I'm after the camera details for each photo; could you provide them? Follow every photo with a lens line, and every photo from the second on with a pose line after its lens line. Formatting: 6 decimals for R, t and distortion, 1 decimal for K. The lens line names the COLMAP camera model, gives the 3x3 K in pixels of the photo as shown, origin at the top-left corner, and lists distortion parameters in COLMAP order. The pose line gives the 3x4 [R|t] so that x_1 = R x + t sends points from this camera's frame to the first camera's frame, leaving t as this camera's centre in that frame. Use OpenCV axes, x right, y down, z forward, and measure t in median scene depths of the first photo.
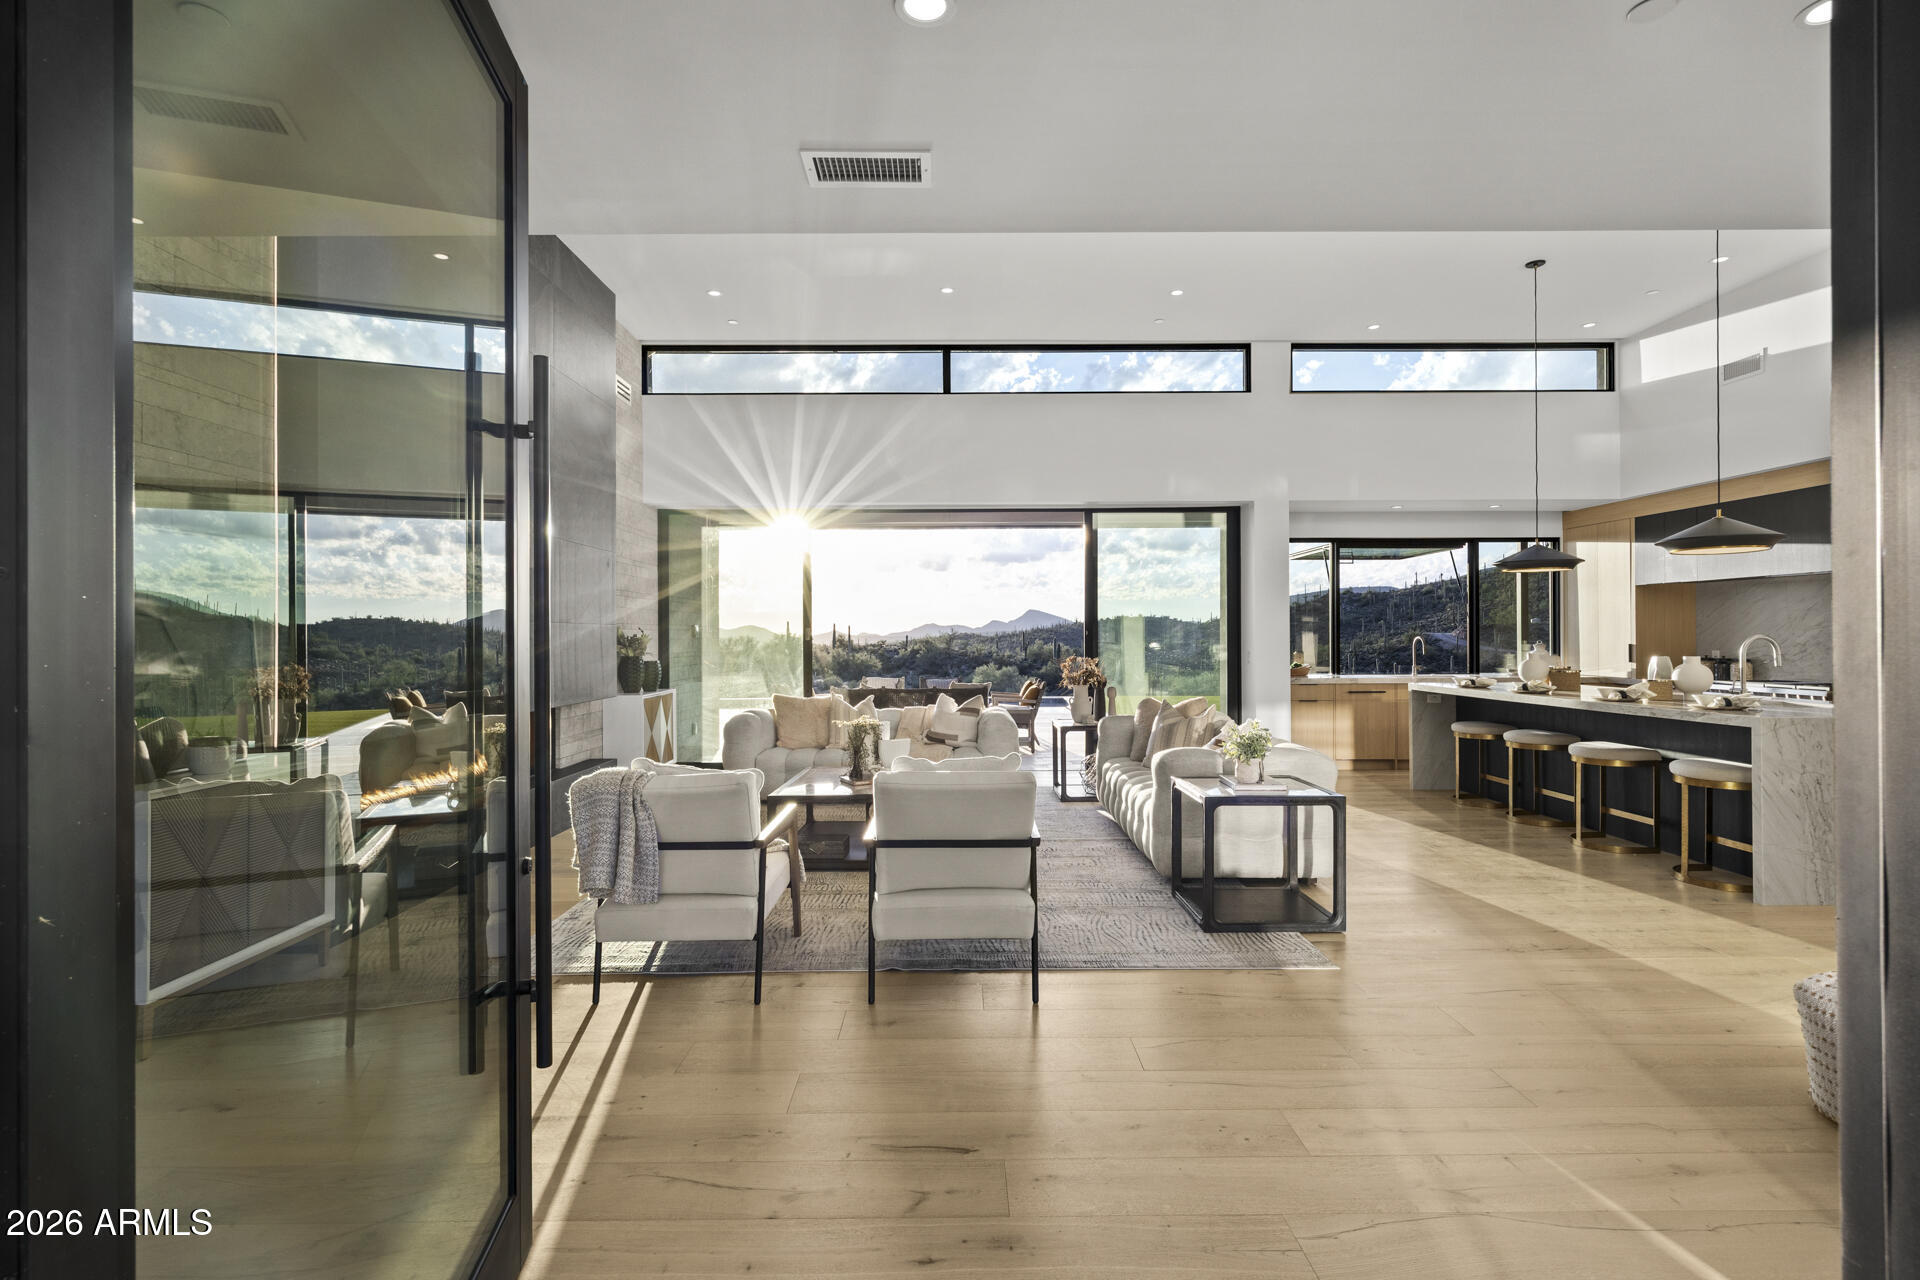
lens RADIAL K [[926.0, 0, 969.0], [0, 926.0, 641.6], [0, 0, 1]] dist [0.012520, -0.001184]
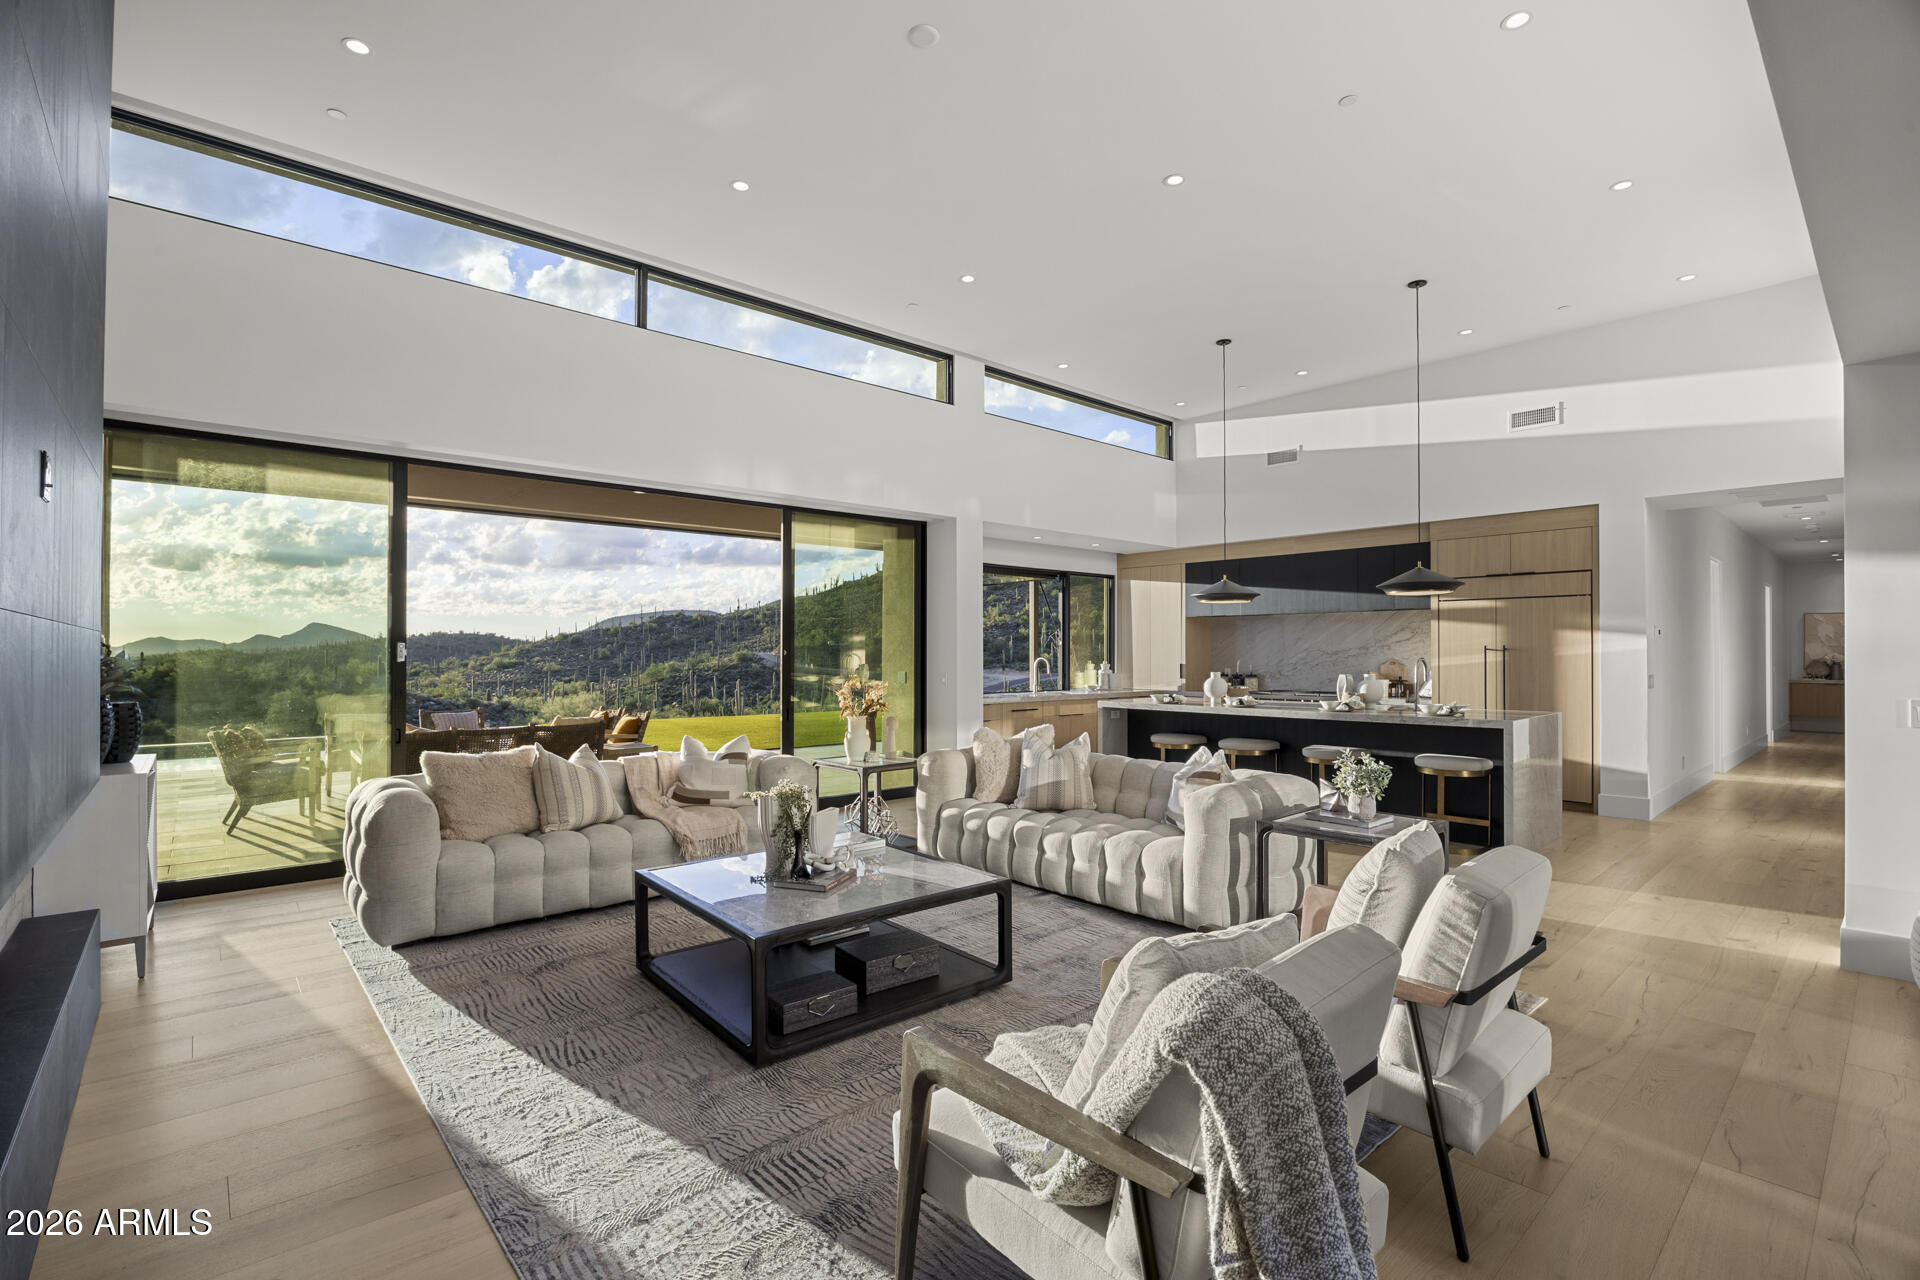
lens RADIAL K [[874.2, 0, 956.2], [0, 874.2, 646.6], [0, 0, 1]] dist [-0.013679, 0.001079]
pose [[0.755441, 0.009353, 0.655150, -0.288294], [0.000663, 0.999887, -0.015040, -0.003038], [-0.655217, 0.011797, 0.755349, 0.310135]]
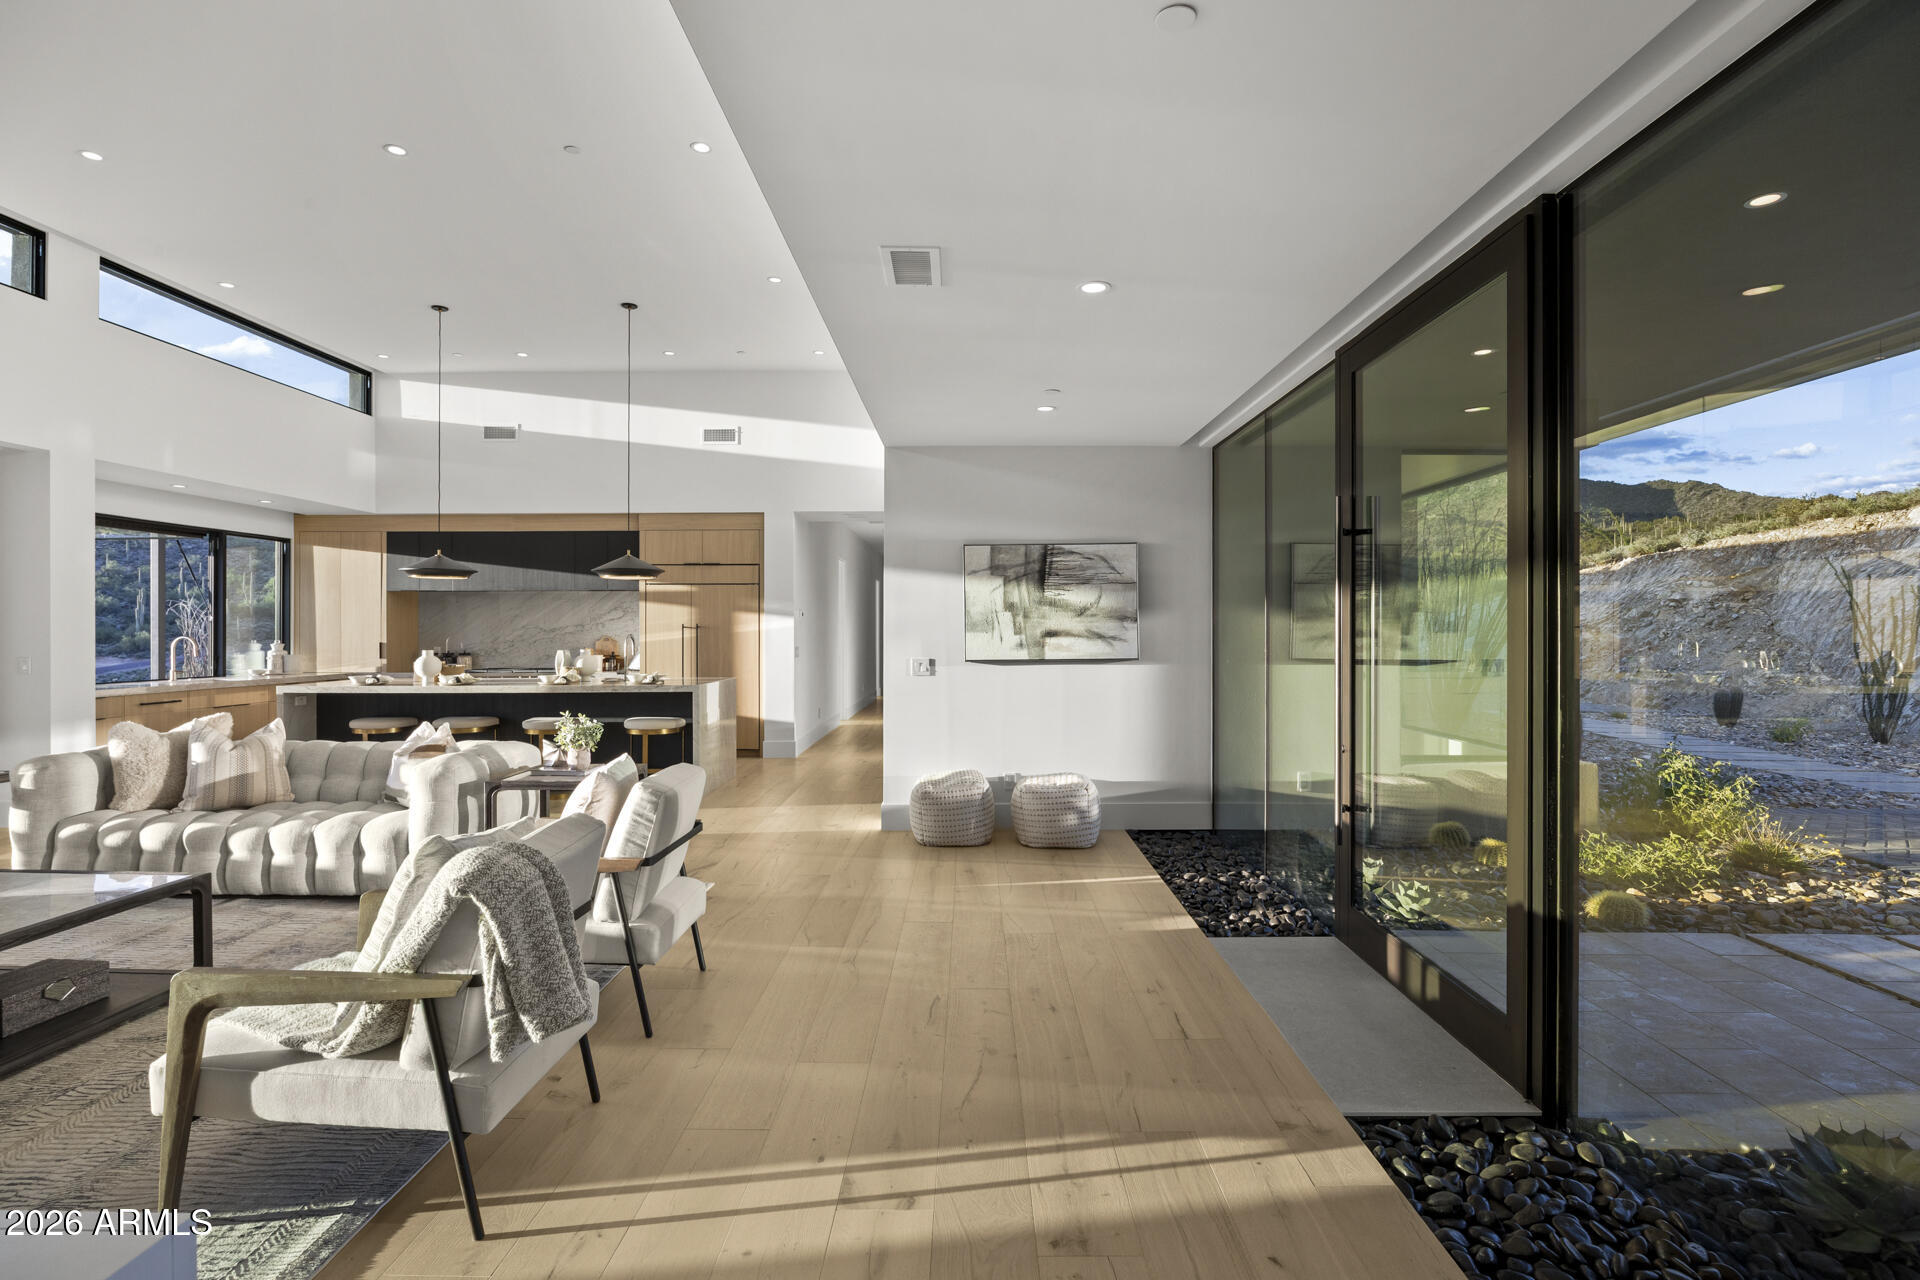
lens RADIAL K [[922.8, 0, 976.7], [0, 922.8, 628.3], [0, 0, 1]] dist [-0.016664, 0.001387]
pose [[0.011285, 0.006351, 0.999916, -0.394590], [0.007365, 0.999952, -0.006435, -0.002199], [-0.999909, 0.007437, 0.011237, 0.263588]]
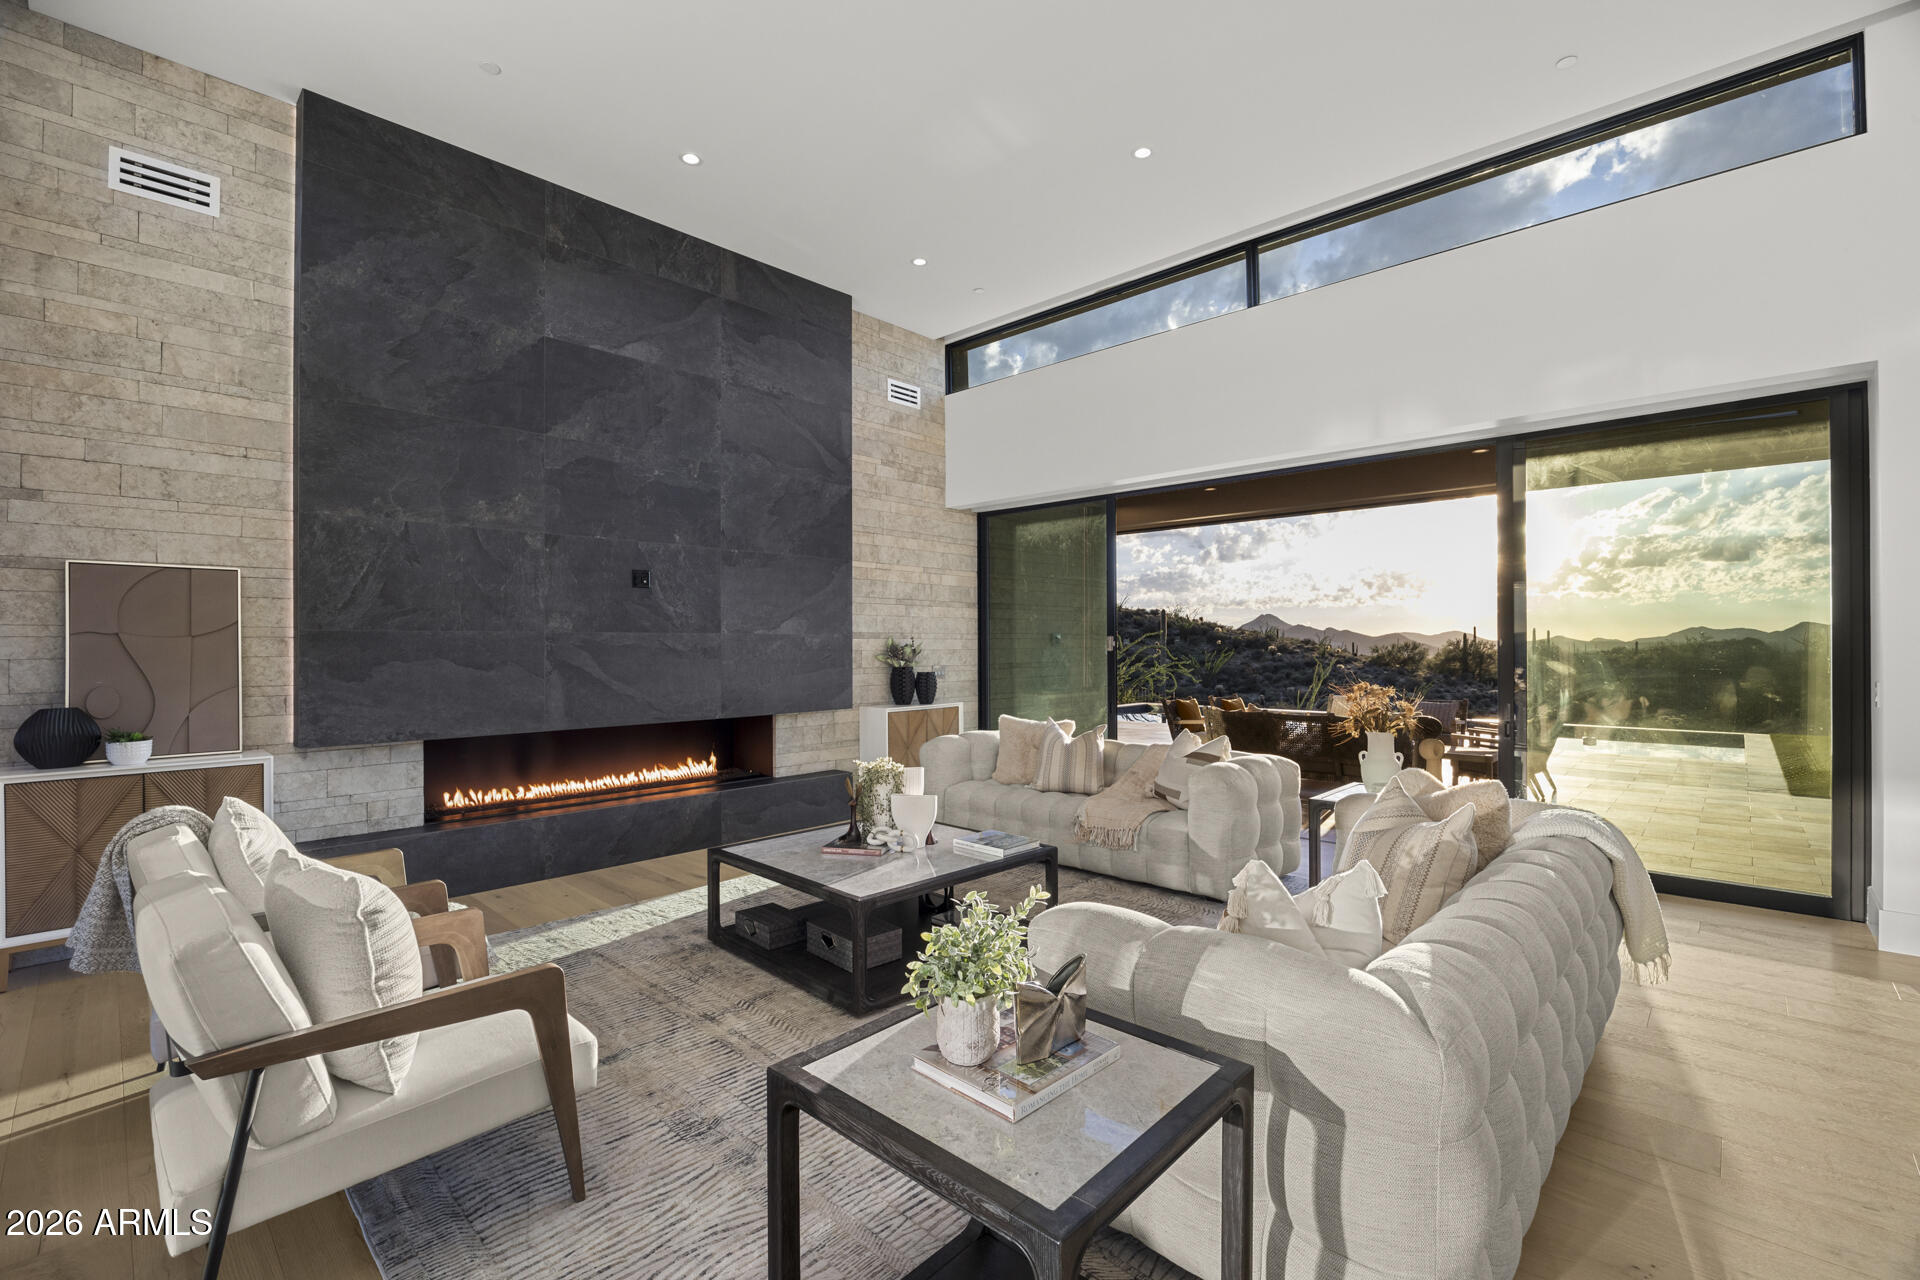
lens RADIAL K [[842.4, 0, 963.8], [0, 842.4, 641.7], [0, 0, 1]] dist [-0.017340, 0.001269]
pose [[0.715264, 0.000718, -0.698854, 0.272977], [-0.004810, 0.999981, -0.003896, -0.006515], [0.698838, 0.006148, 0.715254, 0.384232]]
